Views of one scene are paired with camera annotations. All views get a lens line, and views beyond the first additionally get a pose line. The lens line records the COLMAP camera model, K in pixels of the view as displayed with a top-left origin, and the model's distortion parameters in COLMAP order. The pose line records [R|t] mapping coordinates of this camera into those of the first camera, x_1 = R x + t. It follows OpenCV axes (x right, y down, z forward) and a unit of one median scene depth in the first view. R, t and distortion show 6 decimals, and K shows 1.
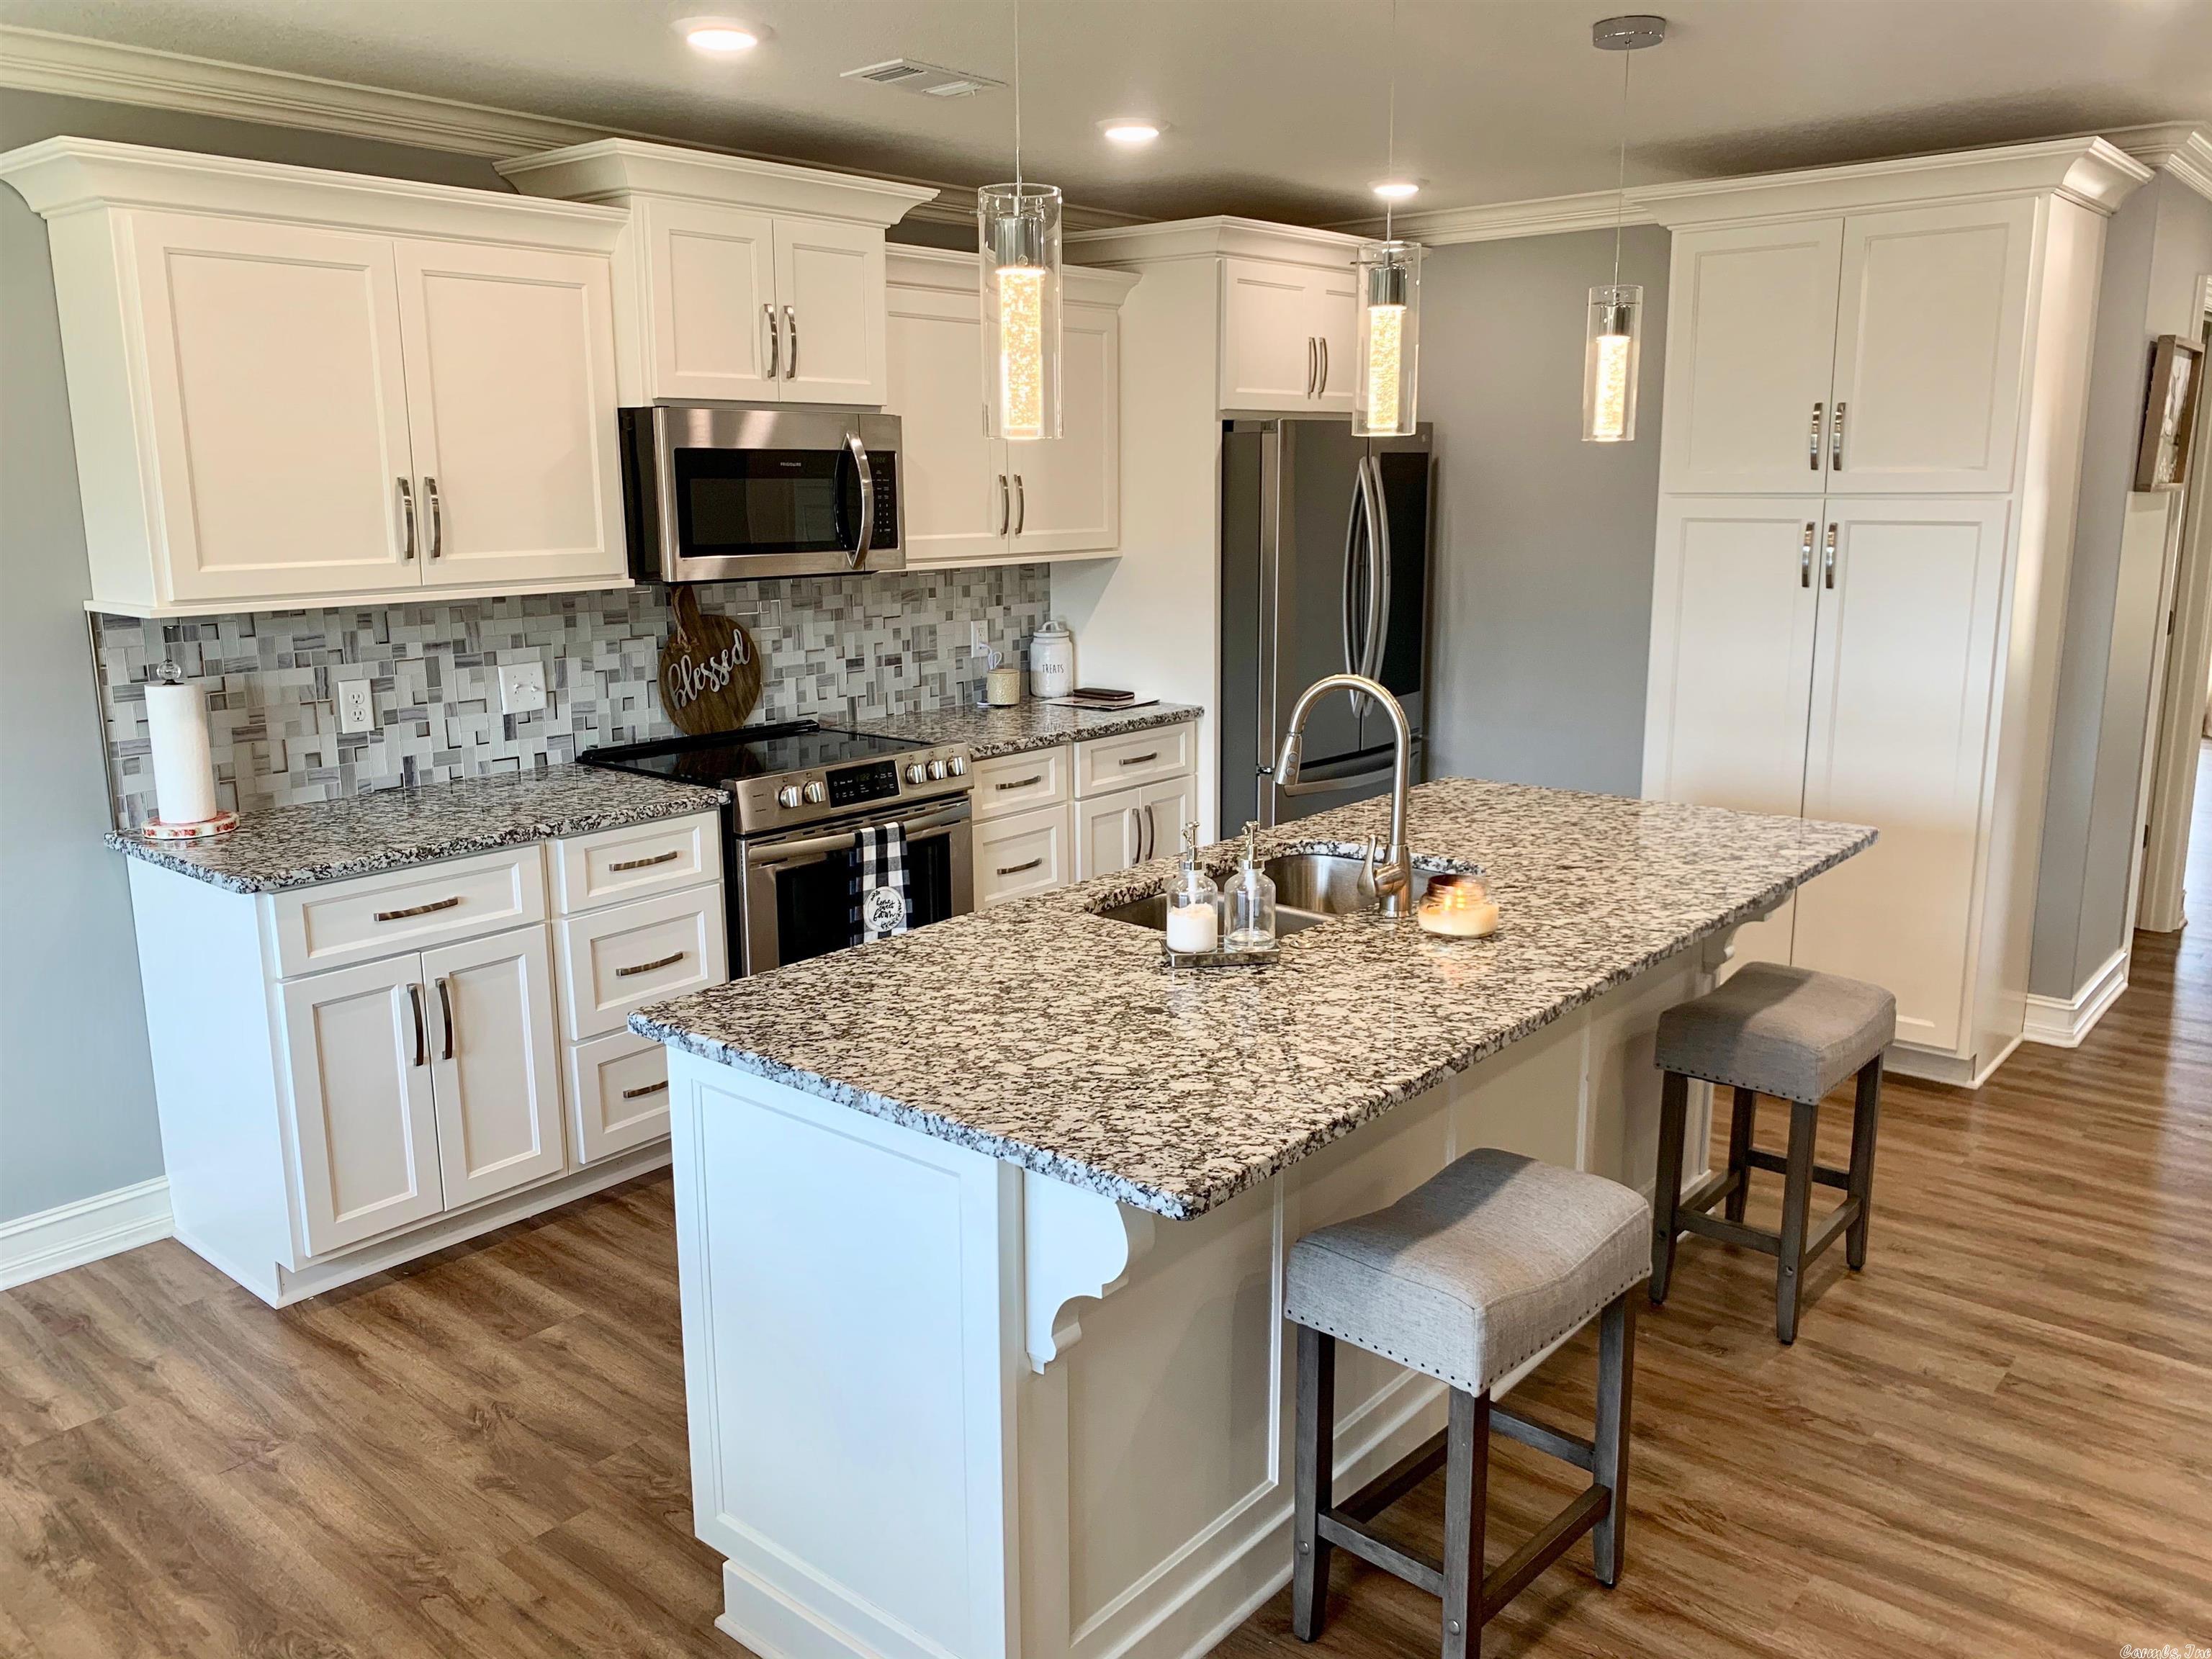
lens RADIAL K [[1654.7, 0, 1153.3], [0, 1654.7, 824.7], [0, 0, 1]] dist [0.000324, -0.003902]
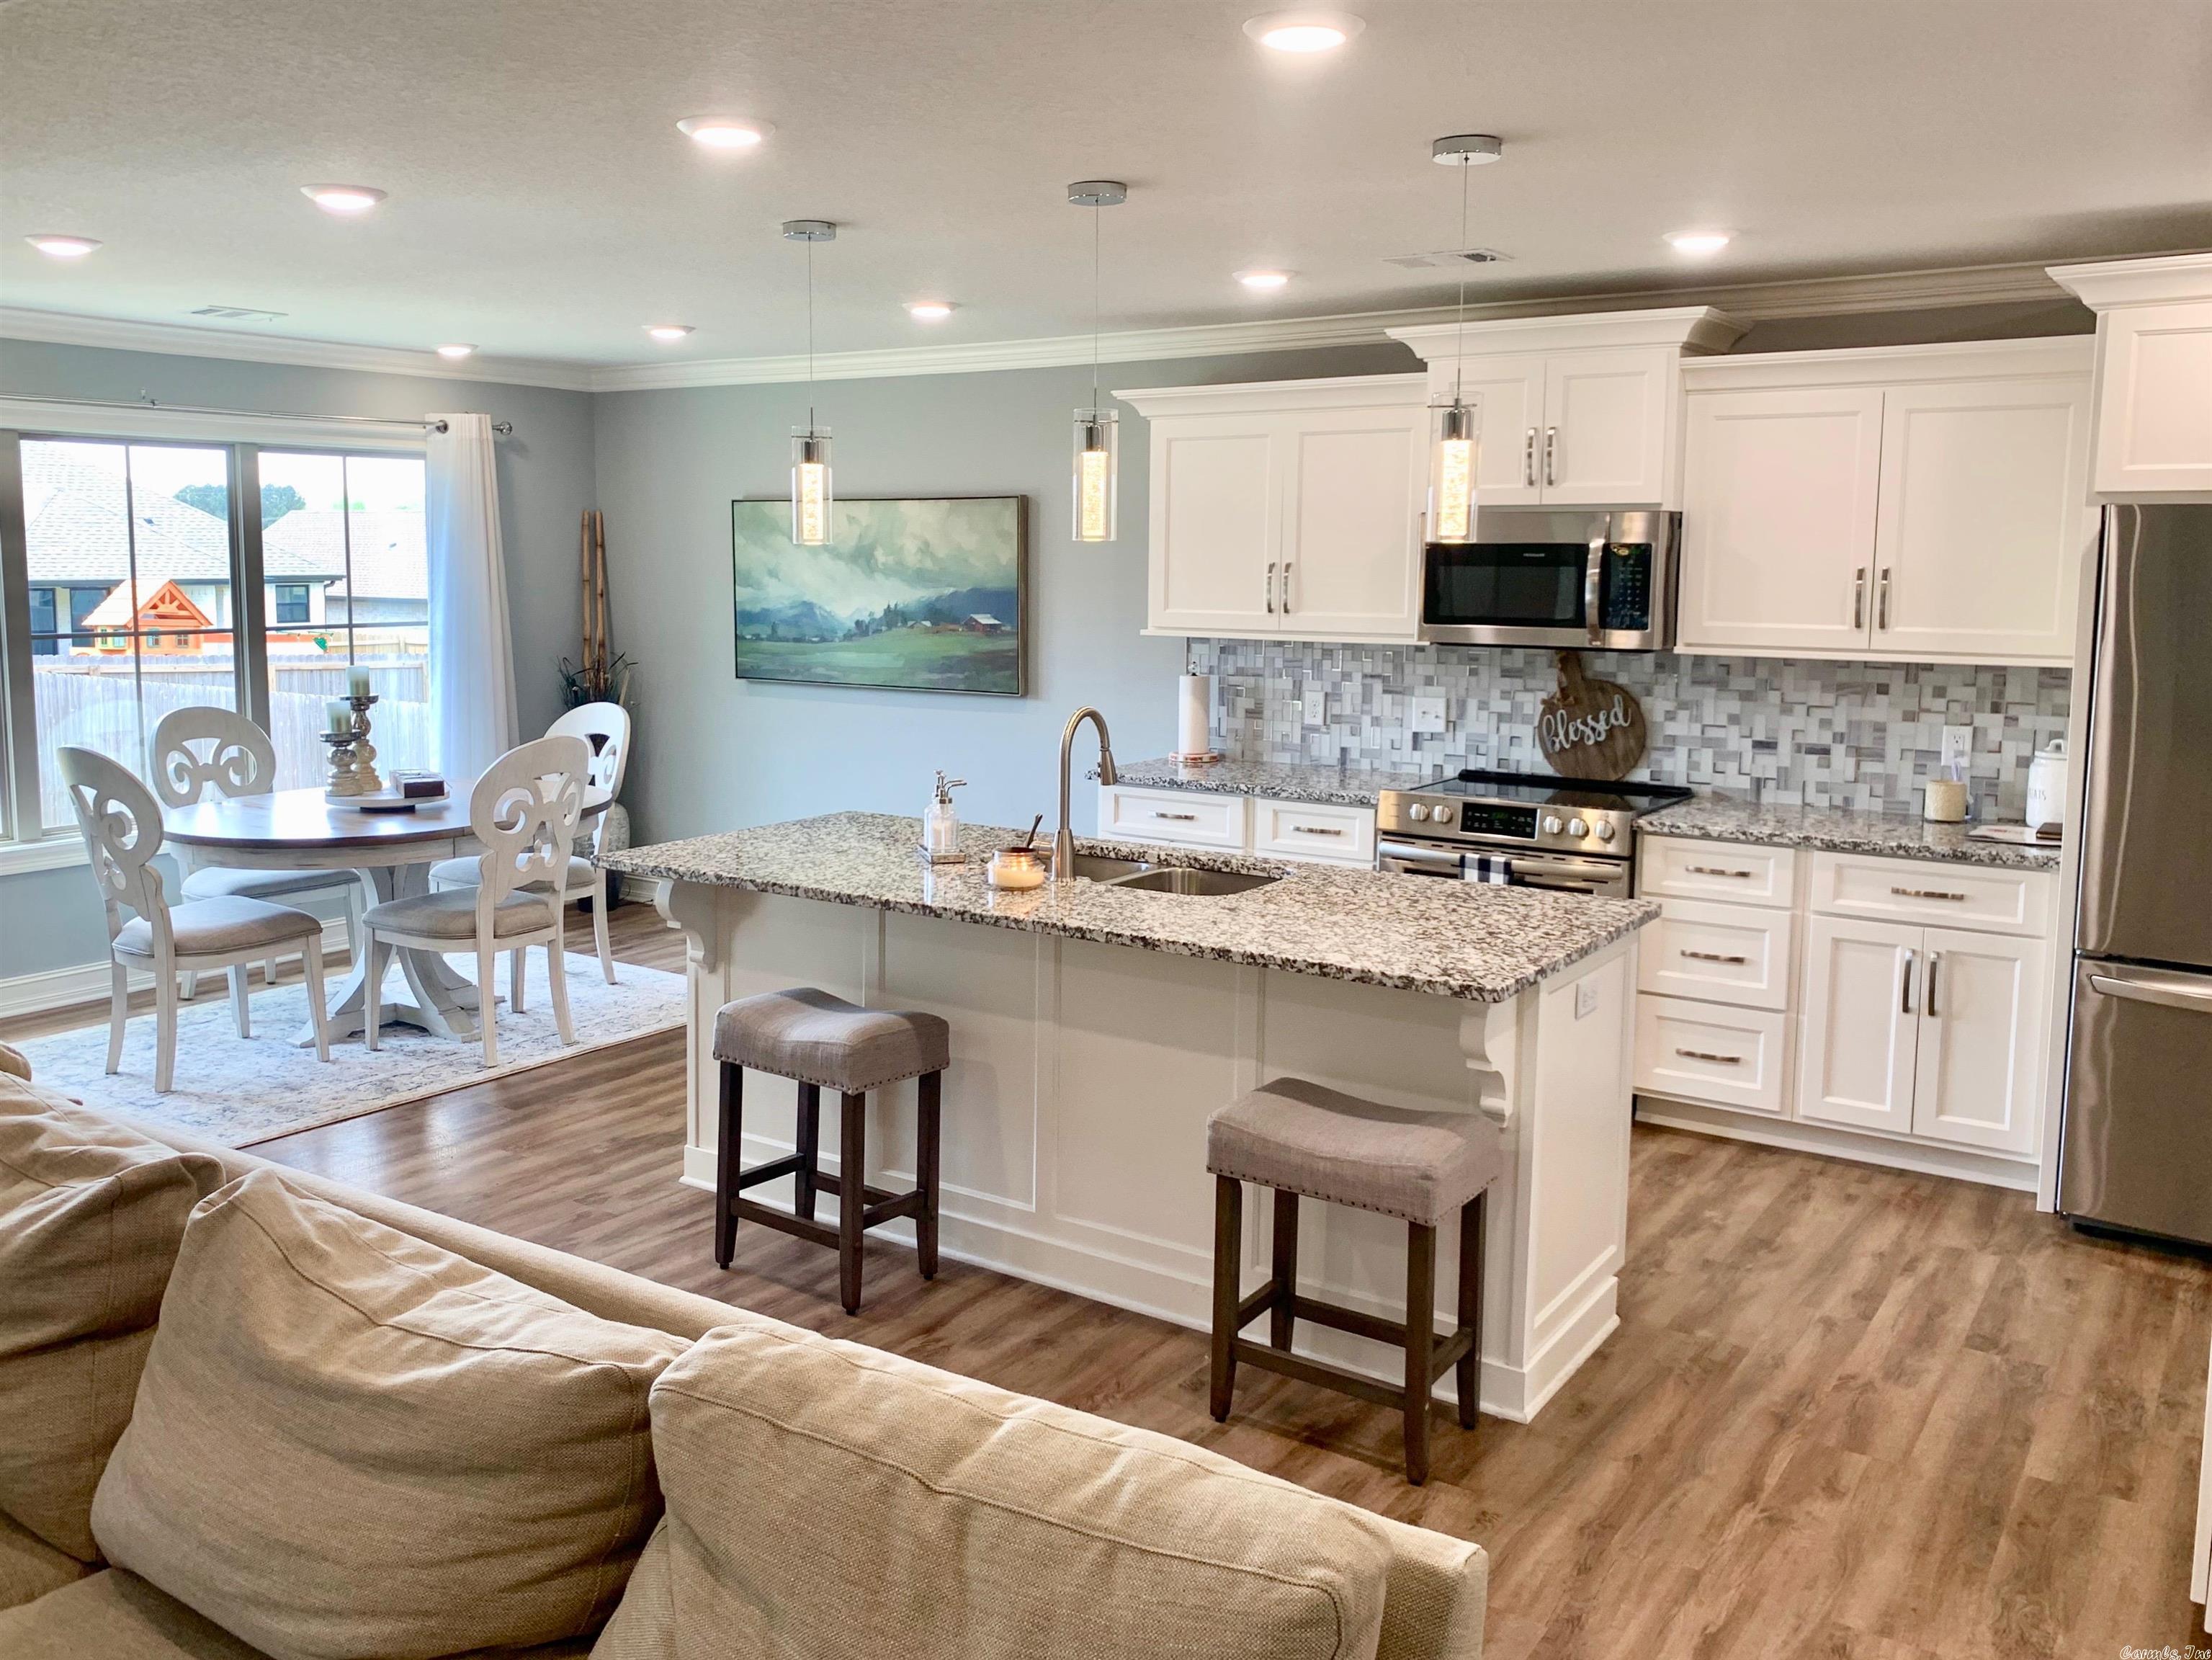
lens RADIAL K [[1833.3, 0, 1042.9], [0, 1833.3, 783.2], [0, 0, 1]] dist [0.077705, -0.153212]
pose [[0.079984, 0.130320, -0.988240, 1.042078], [-0.211817, 0.970997, 0.110903, -0.121280], [0.974031, 0.200456, 0.105268, 0.506933]]
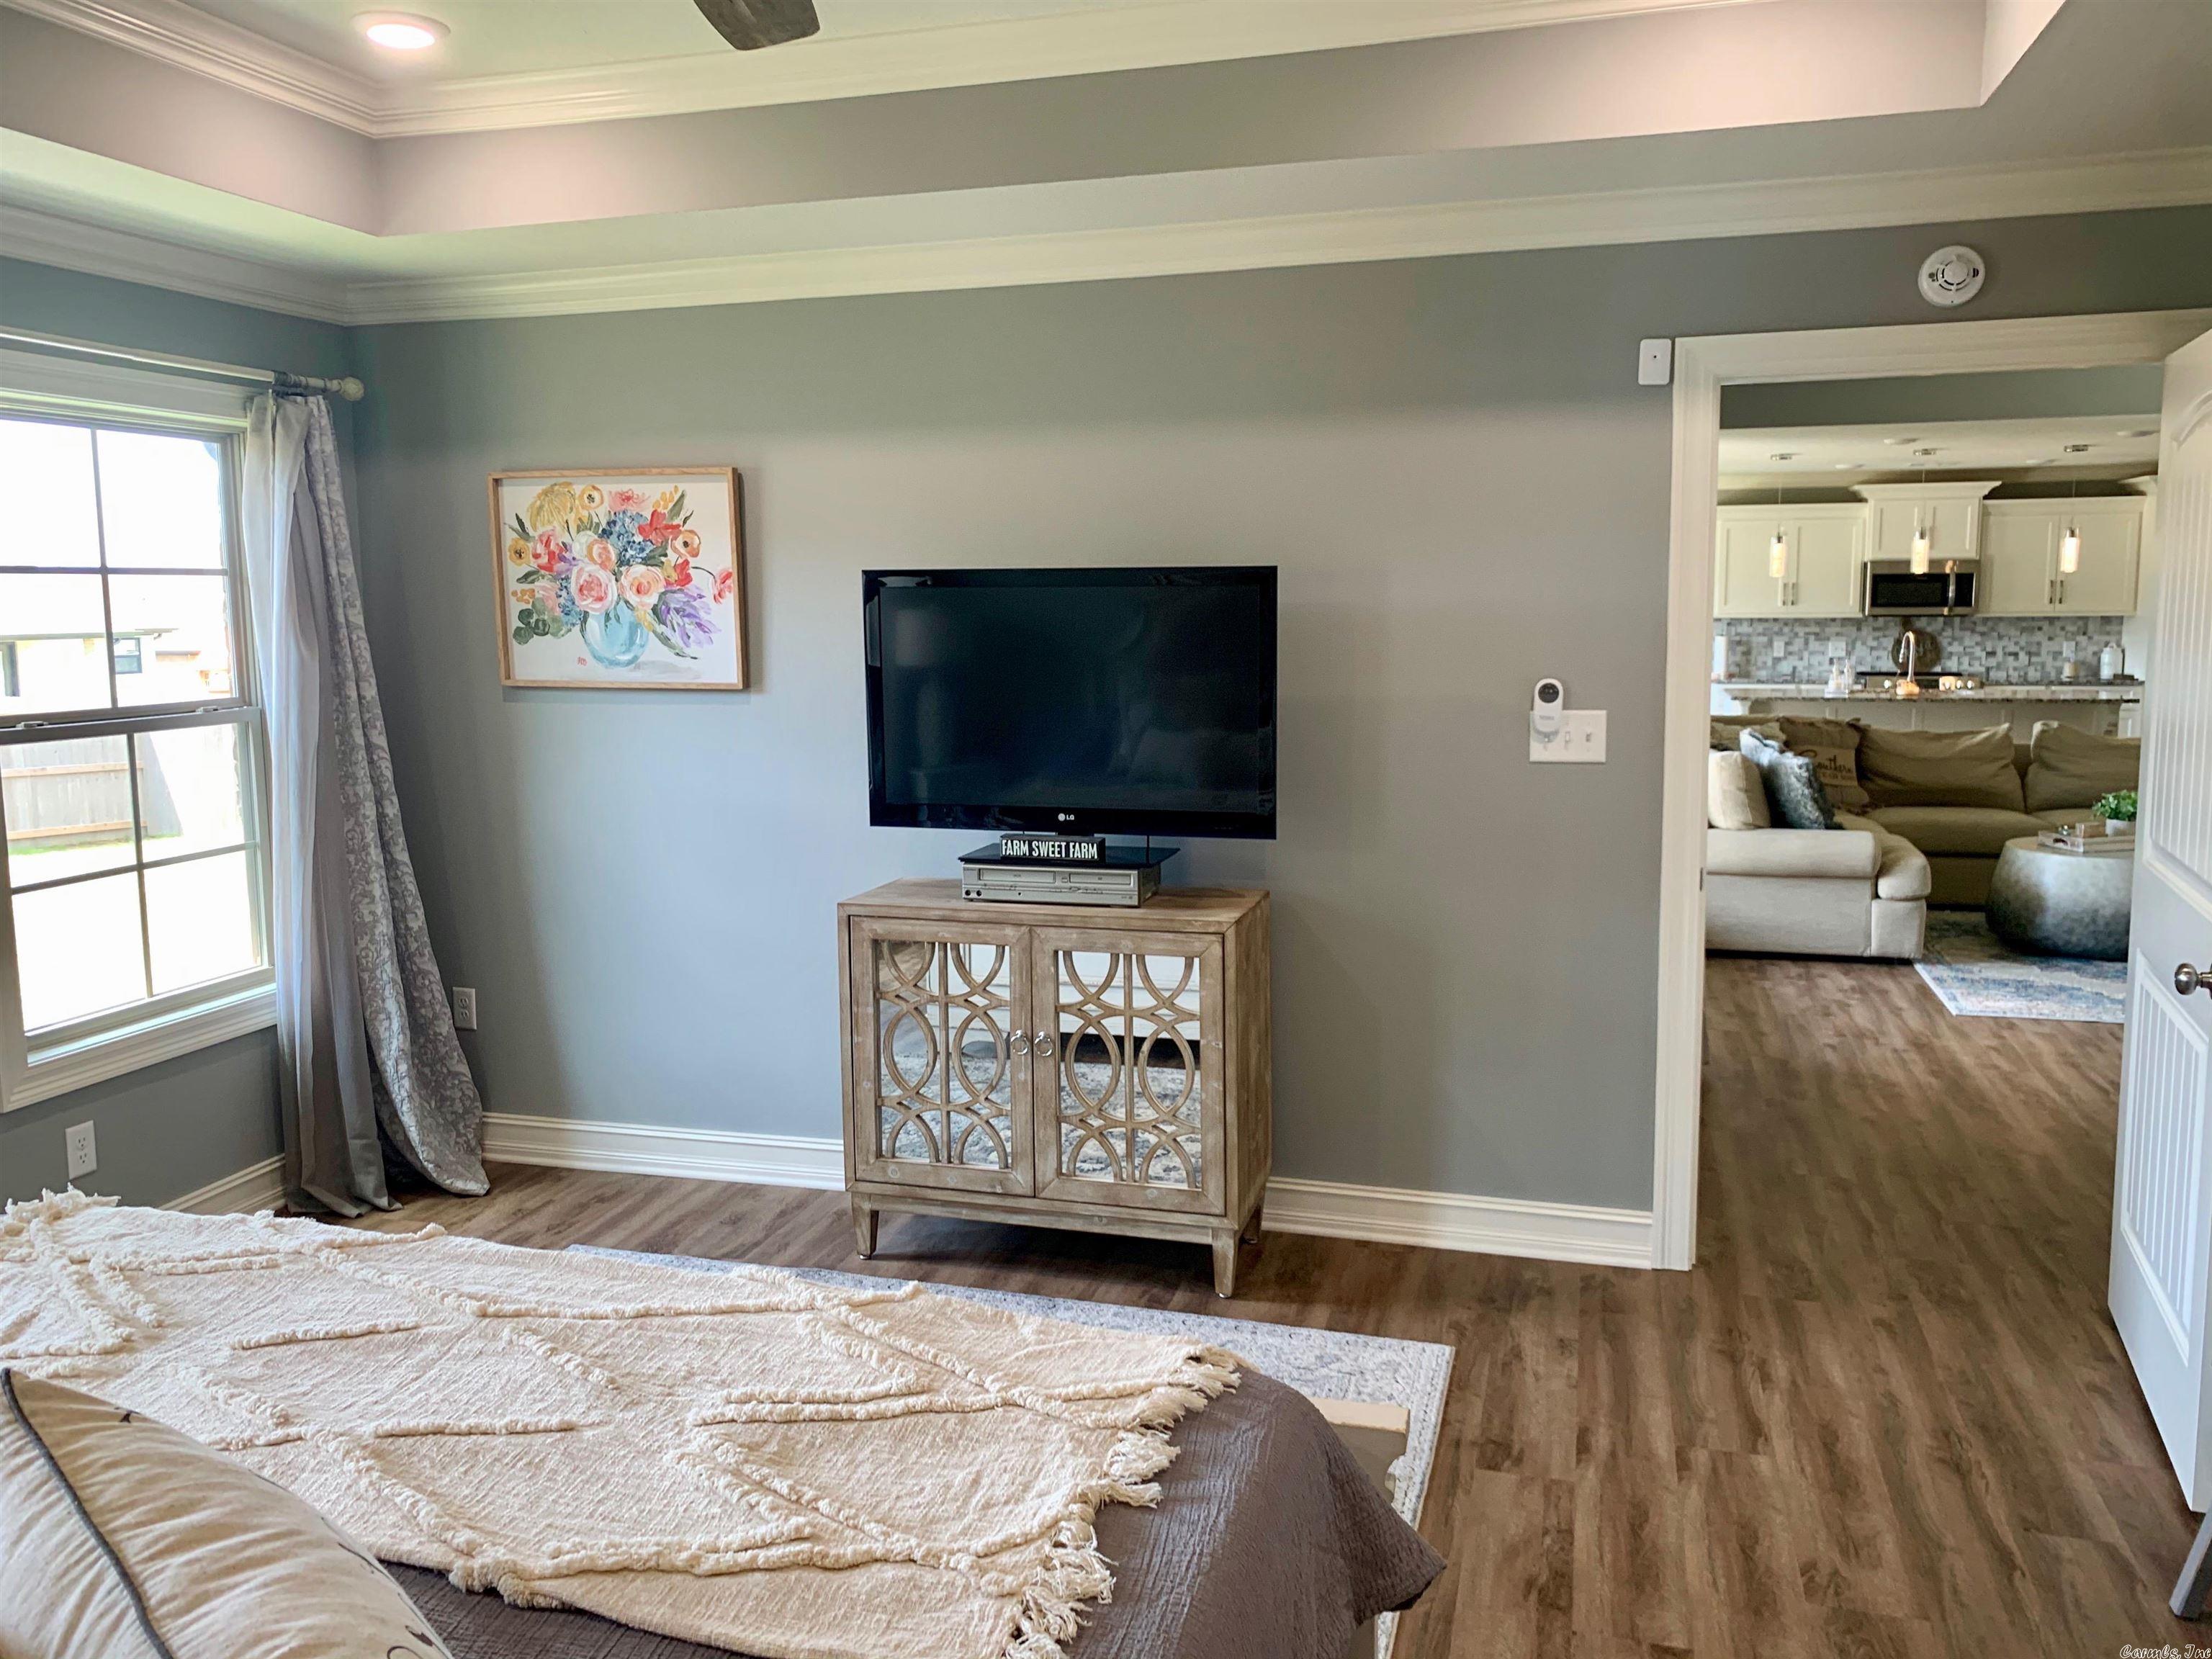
lens RADIAL K [[1698.4, 0, 1106.0], [0, 1698.4, 829.5], [0, 0, 1]] dist [0.068611, -0.091519]
pose [[0.390243, 0.126557, -0.911972, 1.978717], [-0.182487, 0.981489, 0.058116, 0.300796], [0.902446, 0.143743, 0.406114, -1.449164]]
